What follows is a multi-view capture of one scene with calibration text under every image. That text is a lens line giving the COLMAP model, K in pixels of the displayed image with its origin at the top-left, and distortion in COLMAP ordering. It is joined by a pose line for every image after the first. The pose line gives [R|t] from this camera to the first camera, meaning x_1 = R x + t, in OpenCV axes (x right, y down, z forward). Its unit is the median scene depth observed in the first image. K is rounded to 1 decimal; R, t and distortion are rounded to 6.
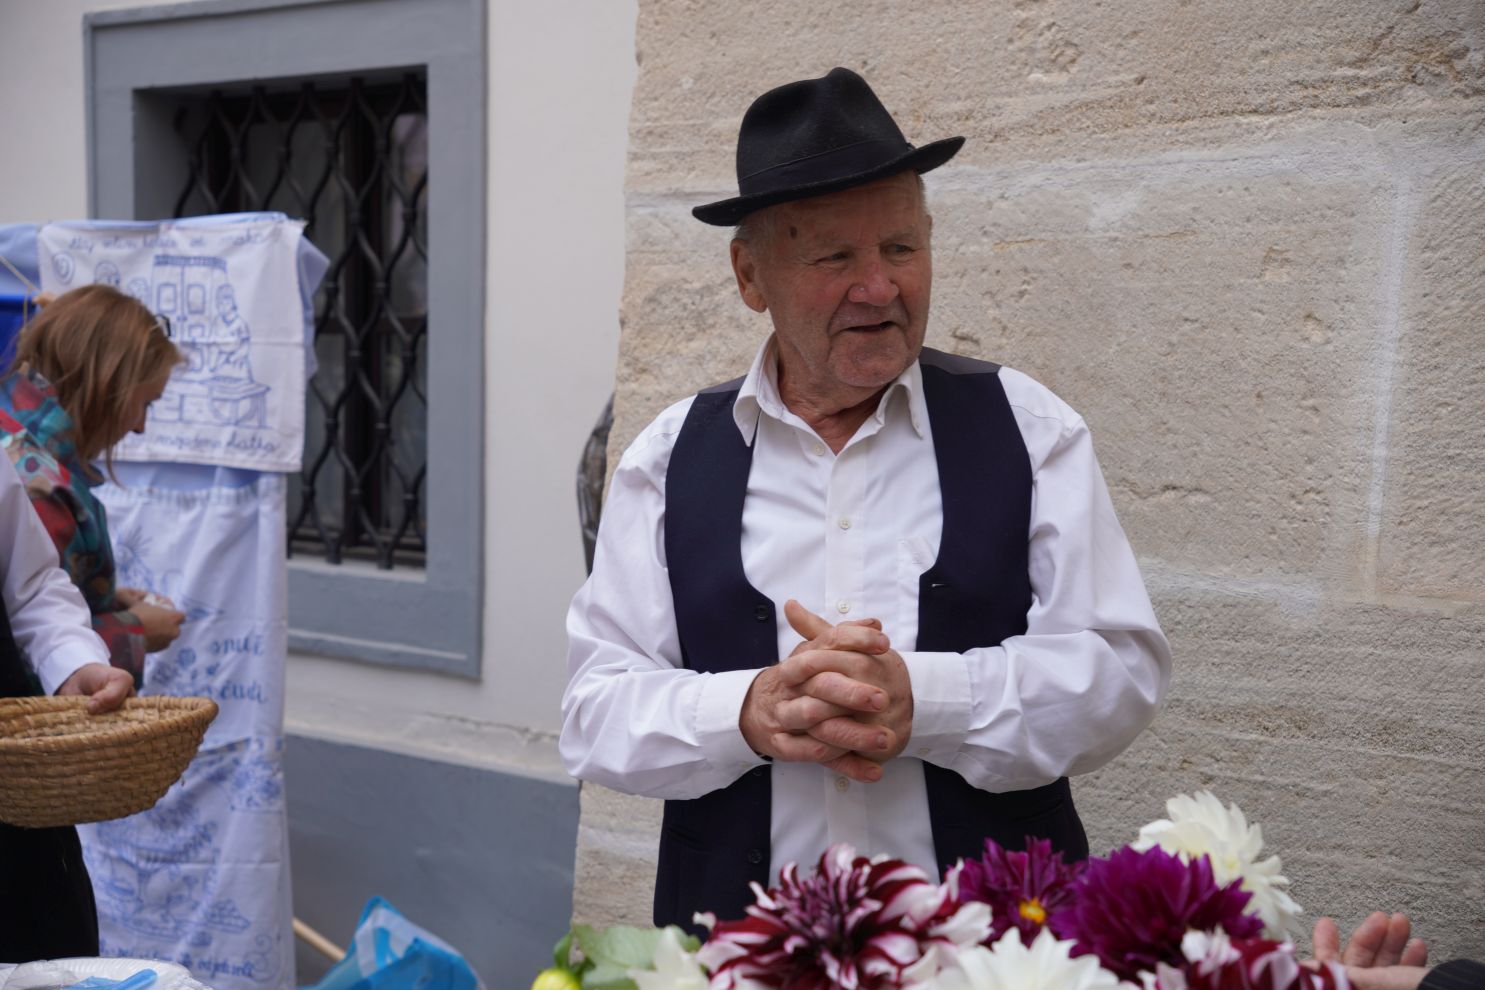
lens RADIAL K [[2468.1, 0, 751.1], [0, 2468.1, 487.3], [0, 0, 1]] dist [0.426235, 0.000000]
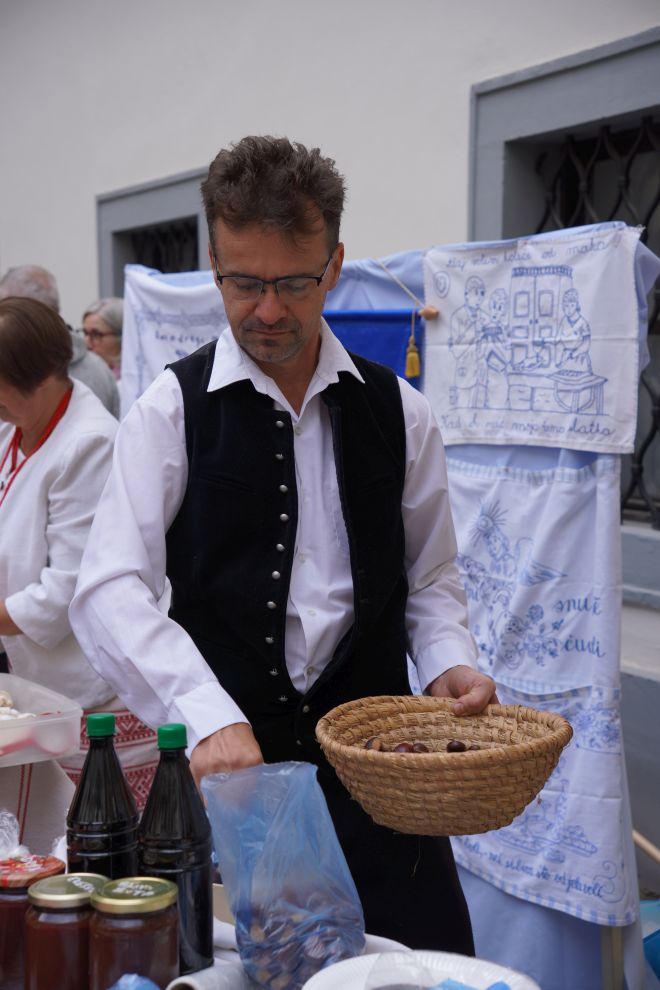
lens RADIAL K [[1607.5, 0, 347.3], [0, 1607.5, 510.4], [0, 0, 1]] dist [0.307205, 0.000000]
pose [[0.945209, 0.010316, -0.326302, -0.062453], [0.002837, 0.999203, 0.039809, -0.009888], [0.326452, -0.038554, 0.944427, 0.265755]]
